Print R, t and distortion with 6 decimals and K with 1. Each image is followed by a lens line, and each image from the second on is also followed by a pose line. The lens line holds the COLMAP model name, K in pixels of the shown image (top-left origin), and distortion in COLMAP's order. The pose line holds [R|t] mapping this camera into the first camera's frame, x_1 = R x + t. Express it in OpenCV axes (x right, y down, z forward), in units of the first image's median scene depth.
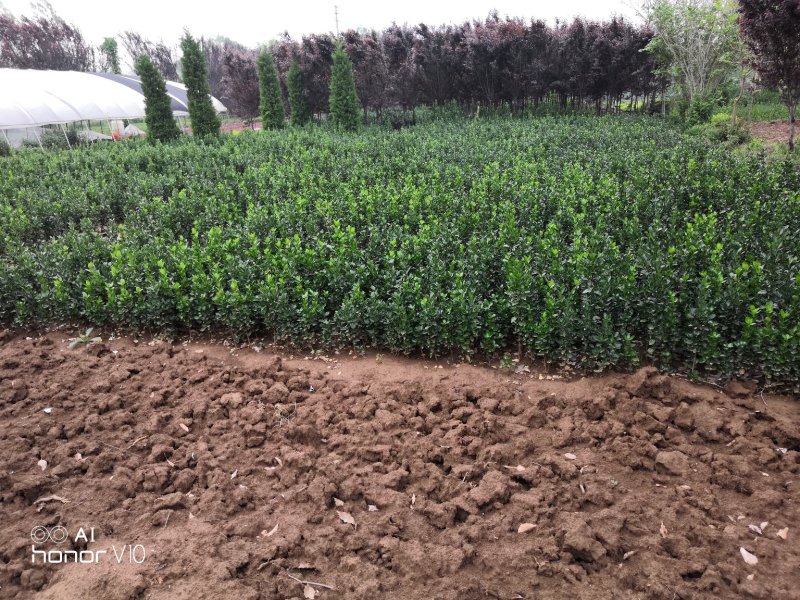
lens RADIAL K [[596.7, 0, 406.0], [0, 596.7, 301.0], [0, 0, 1]] dist [-0.002271, 0.003054]
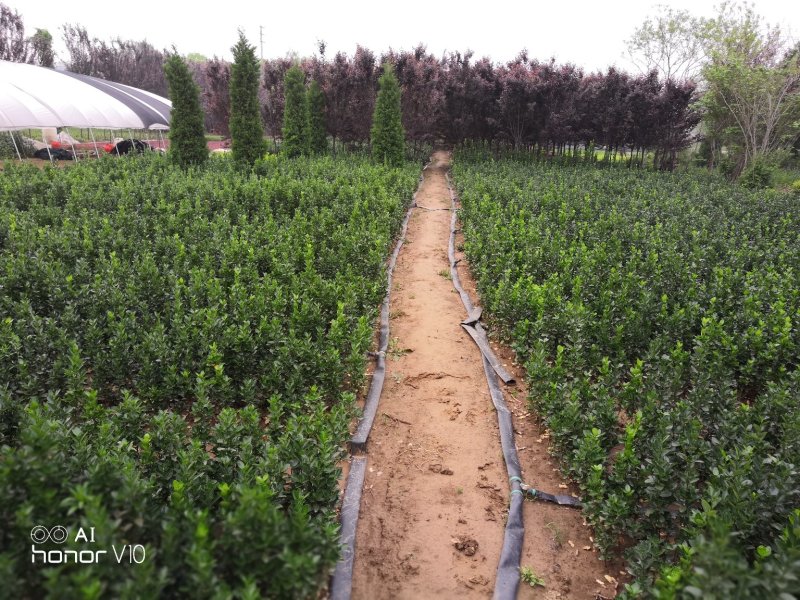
lens RADIAL K [[596.7, 0, 406.0], [0, 596.7, 301.0], [0, 0, 1]] dist [-0.002271, 0.003054]
pose [[0.985135, 0.041412, 0.166715, -0.188659], [-0.033712, 0.998242, -0.048754, -0.039997], [-0.168441, 0.042409, 0.984799, 0.125736]]
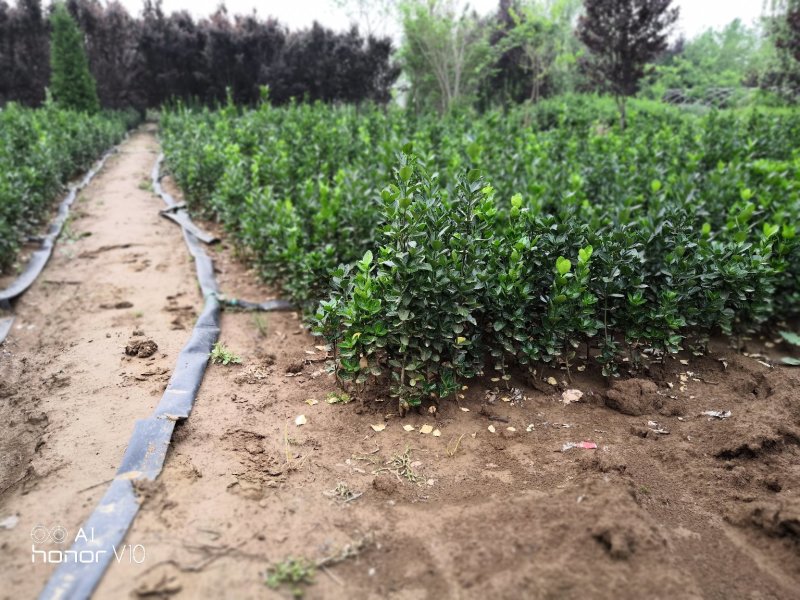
lens RADIAL K [[596.7, 0, 406.0], [0, 596.7, 301.0], [0, 0, 1]] dist [-0.002271, 0.003054]
pose [[0.829735, -0.111803, 0.546845, -0.175266], [0.128364, 0.991695, 0.007985, -0.010624], [-0.543196, 0.063570, 0.837196, 0.138161]]
